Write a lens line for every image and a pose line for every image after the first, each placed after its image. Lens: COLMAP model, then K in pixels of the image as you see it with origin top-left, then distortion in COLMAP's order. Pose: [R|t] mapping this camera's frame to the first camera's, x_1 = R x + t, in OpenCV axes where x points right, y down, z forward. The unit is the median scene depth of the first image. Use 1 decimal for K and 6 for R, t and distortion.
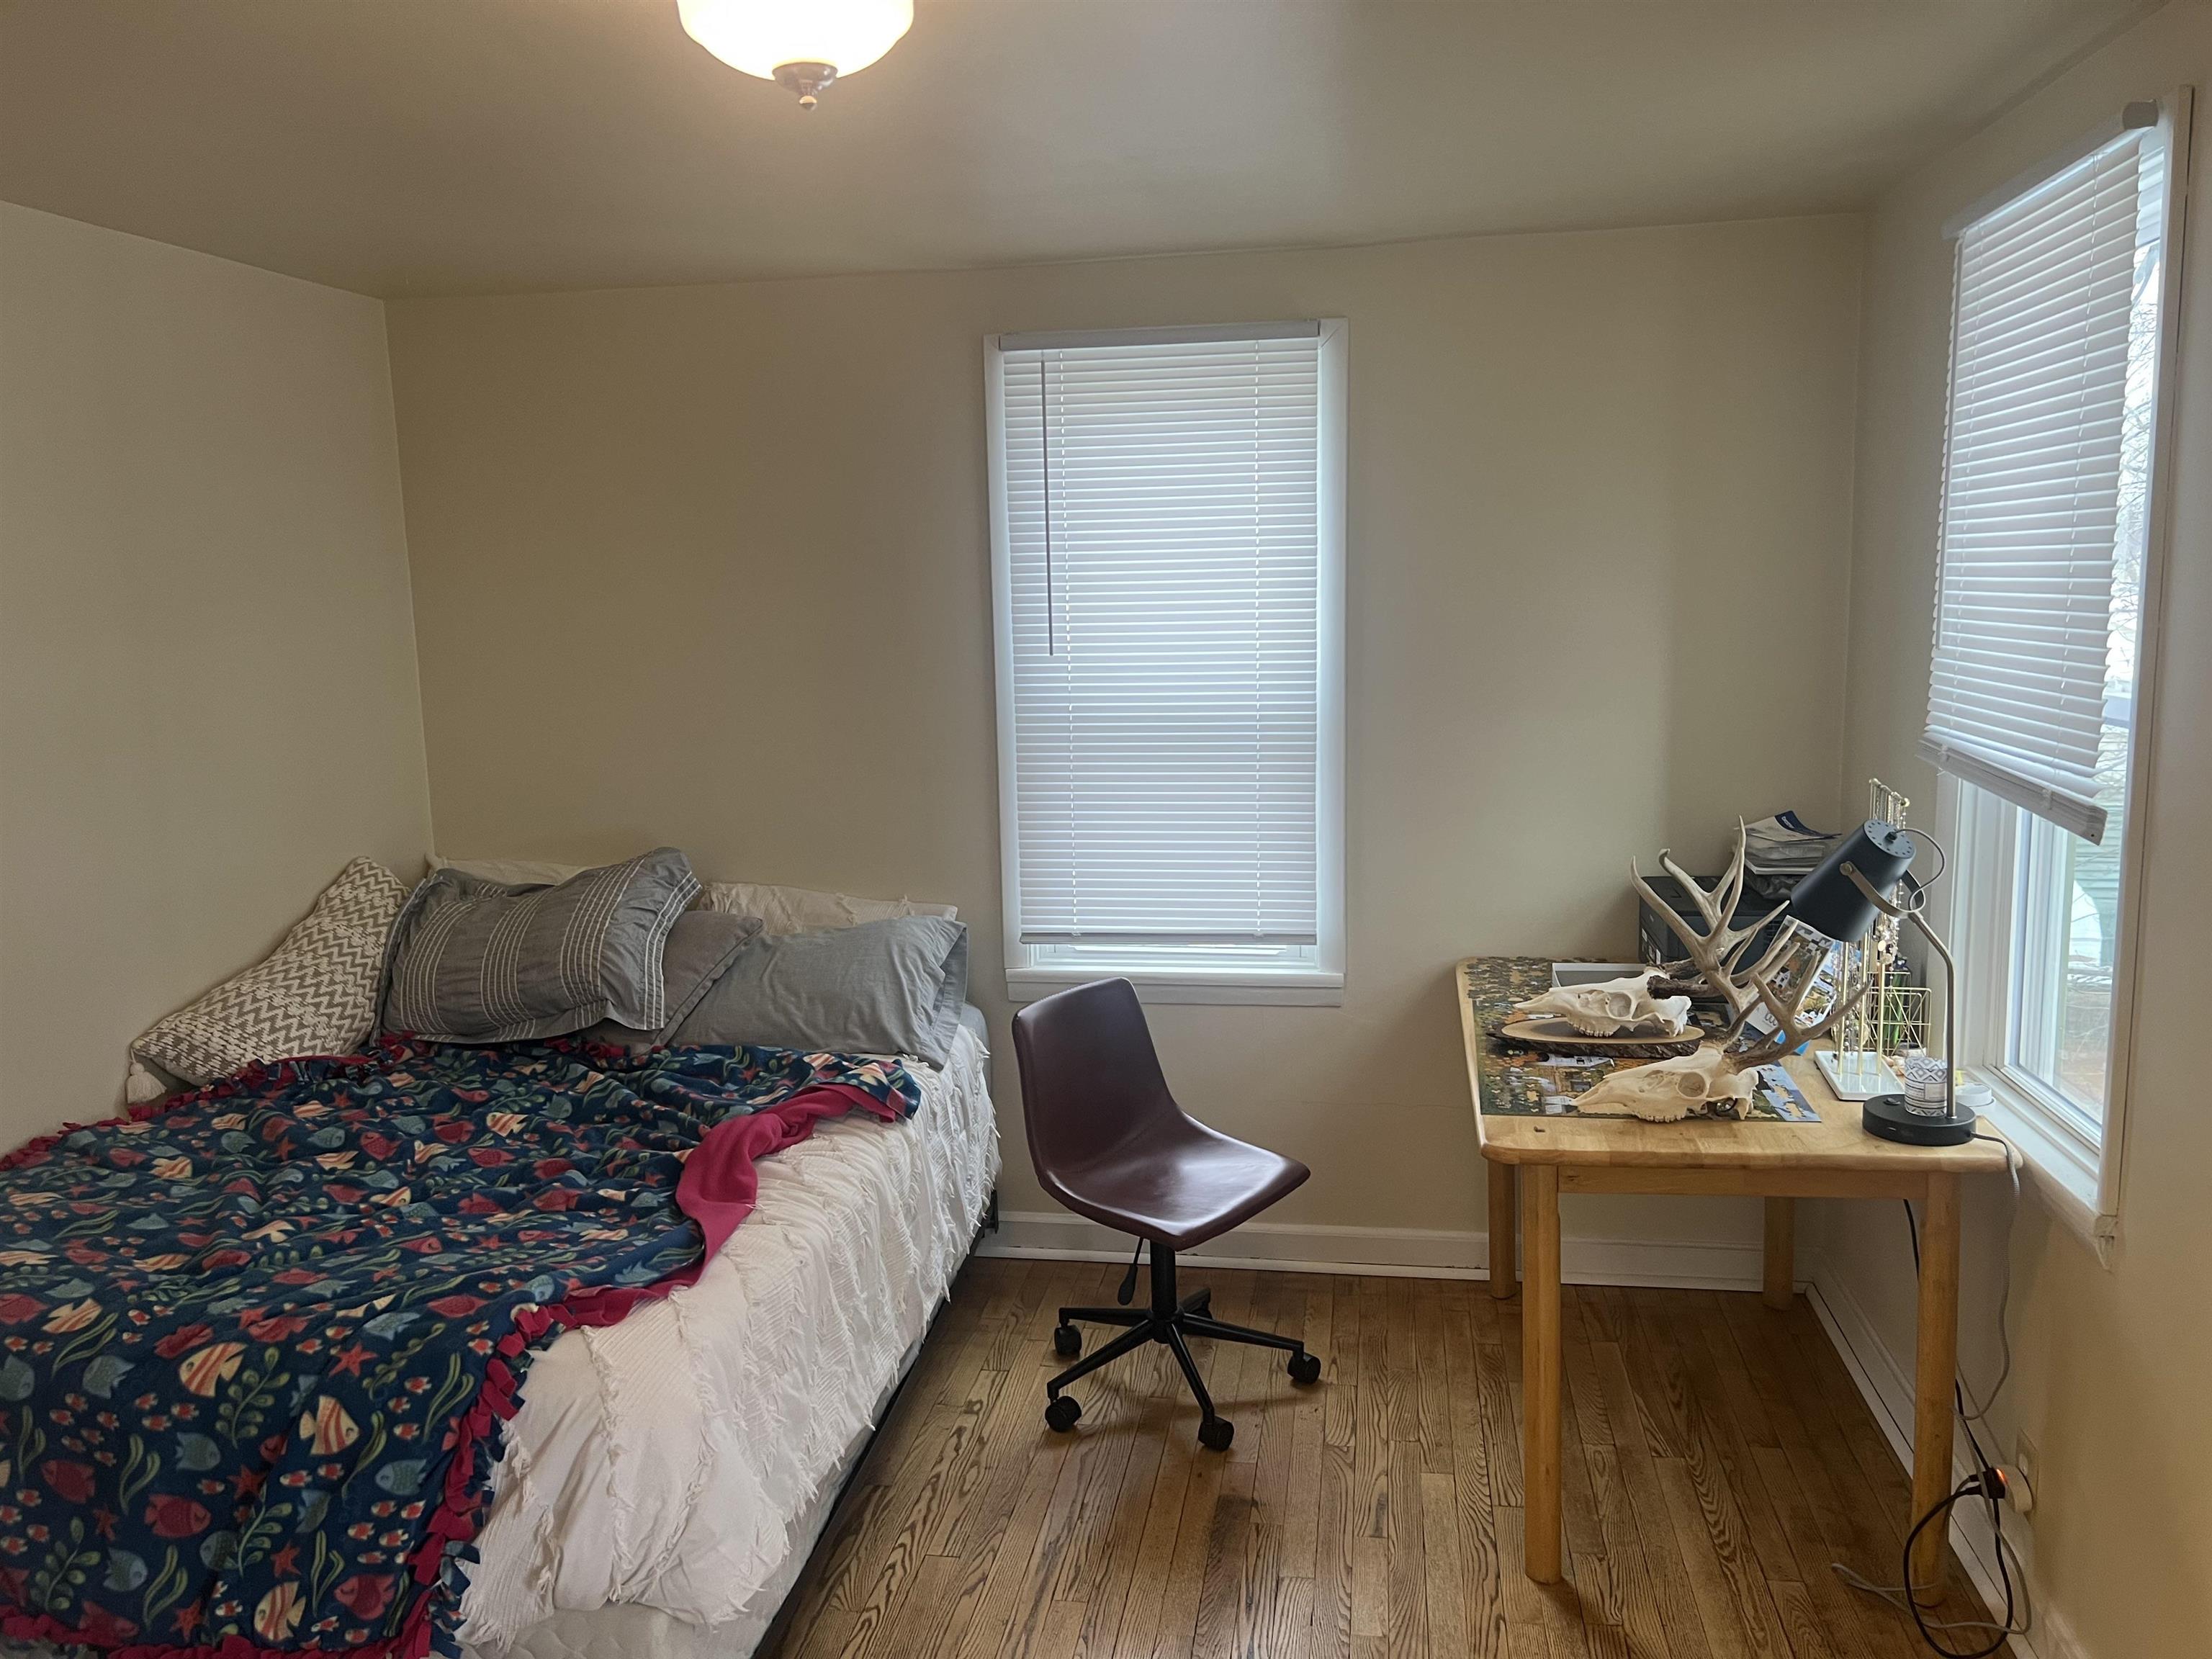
lens RADIAL K [[1648.5, 0, 1111.5], [0, 1648.5, 833.1], [0, 0, 1]] dist [0.046295, -0.053869]
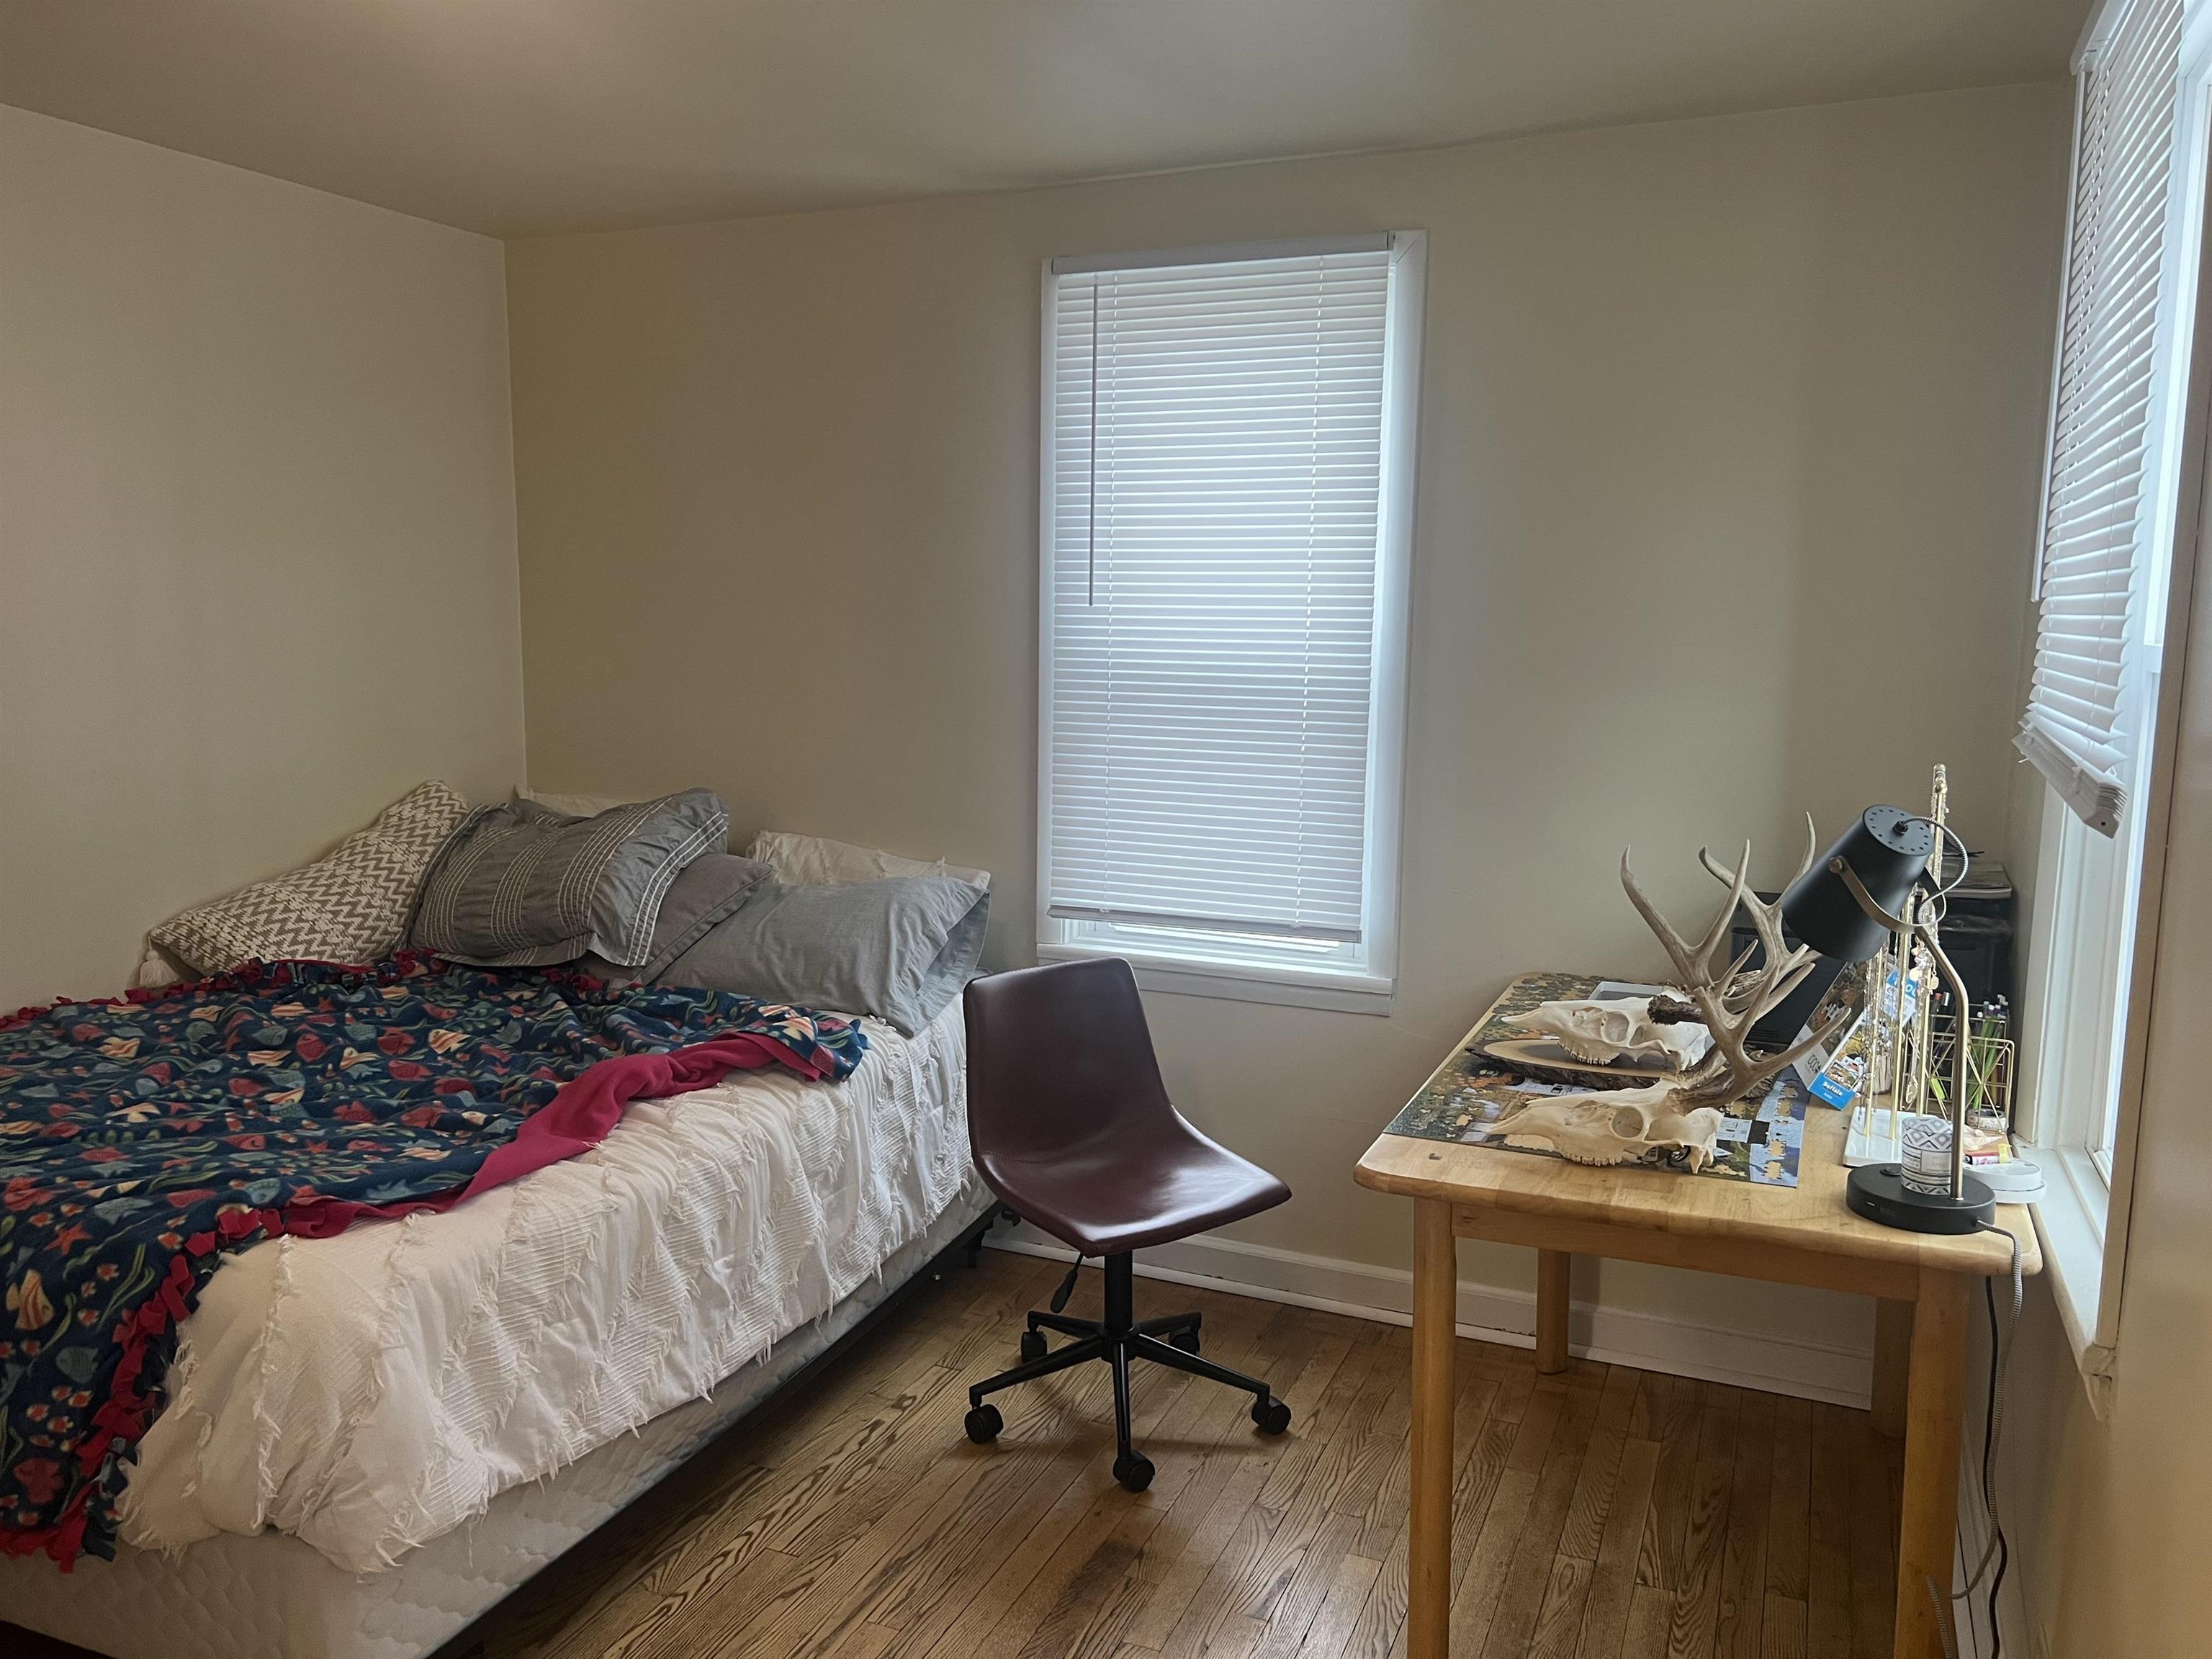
lens RADIAL K [[1648.5, 0, 1097.4], [0, 1648.5, 835.5], [0, 0, 1]] dist [0.046295, -0.053869]
pose [[0.969534, 0.069382, -0.234927, 0.224898], [-0.072300, 0.997376, -0.003823, 0.027868], [0.234046, 0.020692, 0.972005, 0.124838]]
